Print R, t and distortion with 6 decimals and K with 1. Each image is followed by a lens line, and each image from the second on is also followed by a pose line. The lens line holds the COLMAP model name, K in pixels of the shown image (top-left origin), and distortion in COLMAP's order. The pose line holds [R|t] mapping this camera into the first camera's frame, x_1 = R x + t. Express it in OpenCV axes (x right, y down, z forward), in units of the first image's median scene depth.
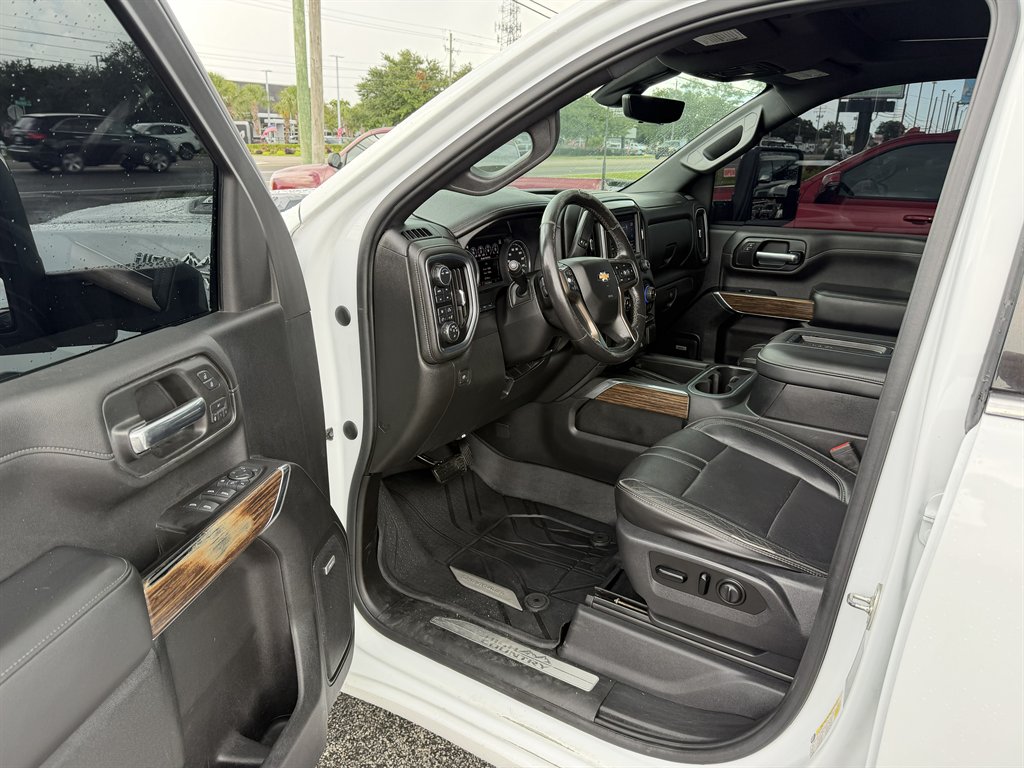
lens RADIAL K [[765.3, 0, 518.8], [0, 765.3, 386.2], [0, 0, 1]] dist [0.052747, -0.077435]
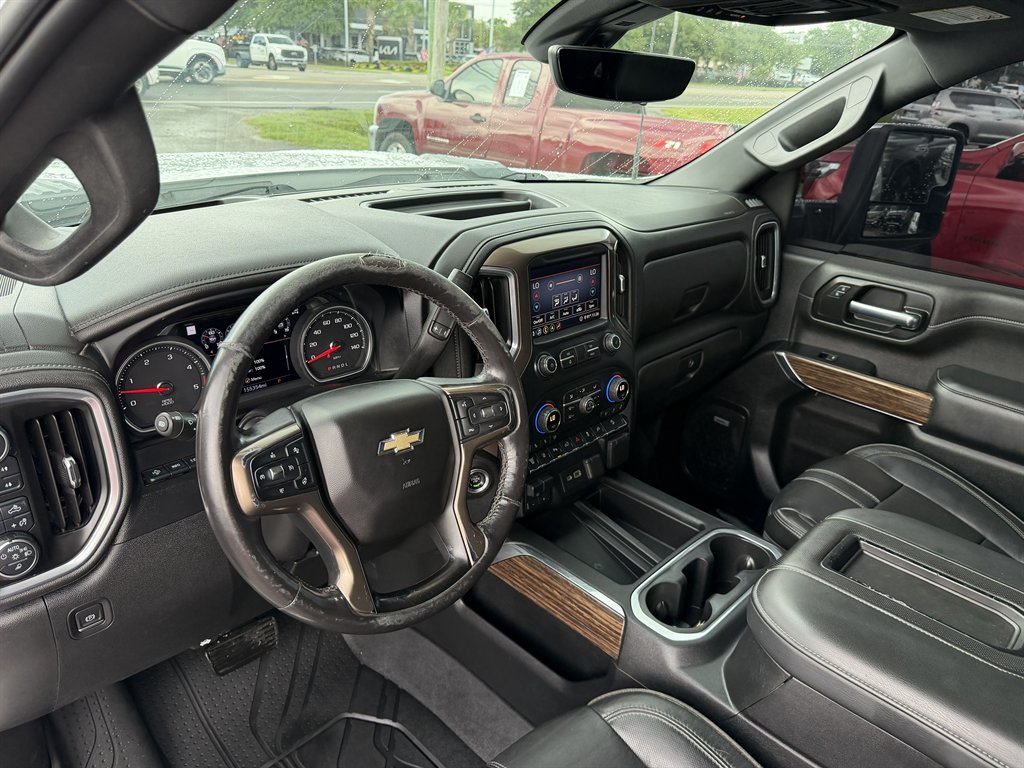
lens RADIAL K [[758.9, 0, 508.4], [0, 758.9, 377.7], [0, 0, 1]] dist [-0.008442, 0.003059]
pose [[0.976133, 0.119488, -0.181350, 0.158895], [-0.103629, 0.990110, 0.094573, -0.144671], [0.190856, -0.073523, 0.978861, 0.344417]]
